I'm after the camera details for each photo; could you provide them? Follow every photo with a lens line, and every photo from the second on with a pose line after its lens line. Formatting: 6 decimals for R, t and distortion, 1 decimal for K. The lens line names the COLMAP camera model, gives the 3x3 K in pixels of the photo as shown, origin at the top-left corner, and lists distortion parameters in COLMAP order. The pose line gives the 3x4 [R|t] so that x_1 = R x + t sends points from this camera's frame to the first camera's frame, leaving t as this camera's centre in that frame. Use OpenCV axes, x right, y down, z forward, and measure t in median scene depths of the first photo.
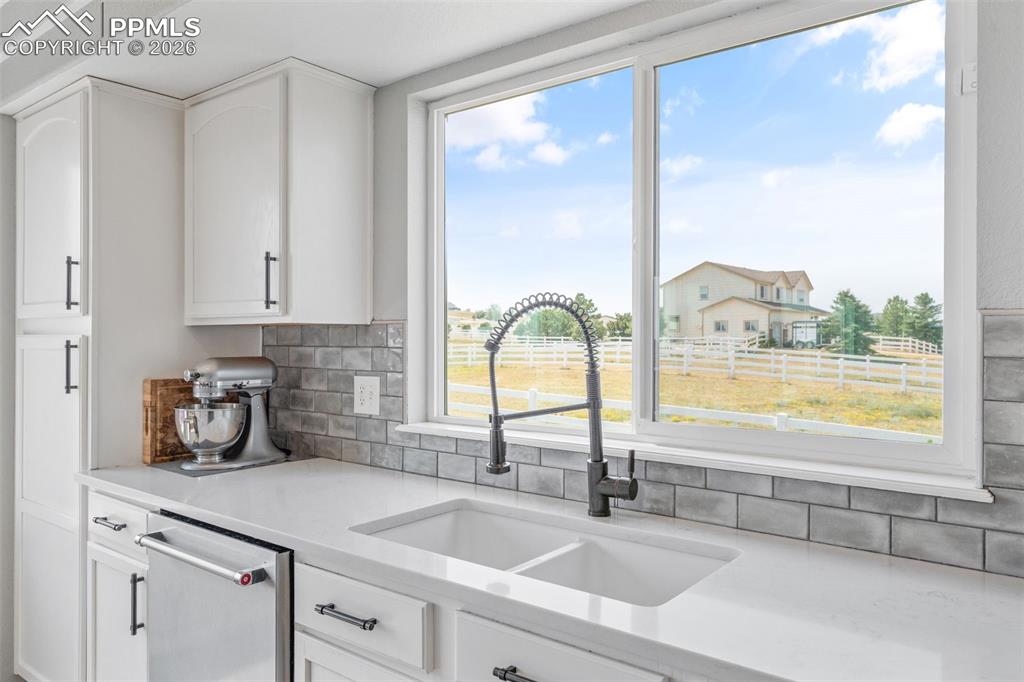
lens RADIAL K [[721.5, 0, 512.0], [0, 721.5, 341.0], [0, 0, 1]] dist [-0.004647, -0.001147]
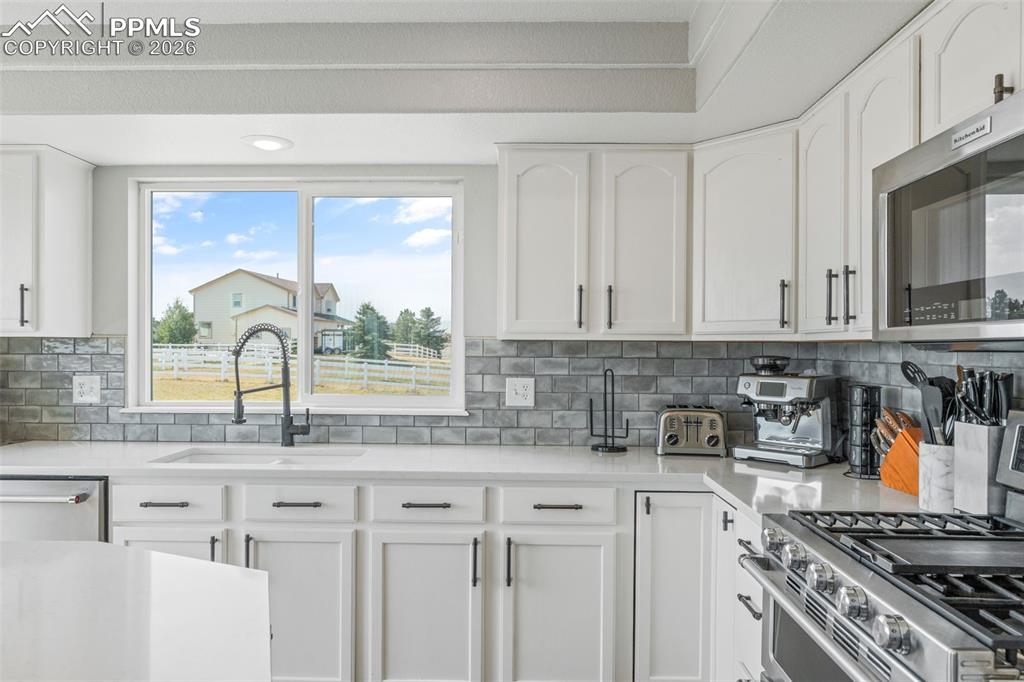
lens RADIAL K [[721.5, 0, 512.0], [0, 721.5, 341.0], [0, 0, 1]] dist [-0.004647, -0.001147]
pose [[0.802851, 0.005445, 0.596155, -0.345679], [-0.000282, 0.999962, -0.008754, -0.004490], [-0.596180, 0.006860, 0.802821, -0.539659]]
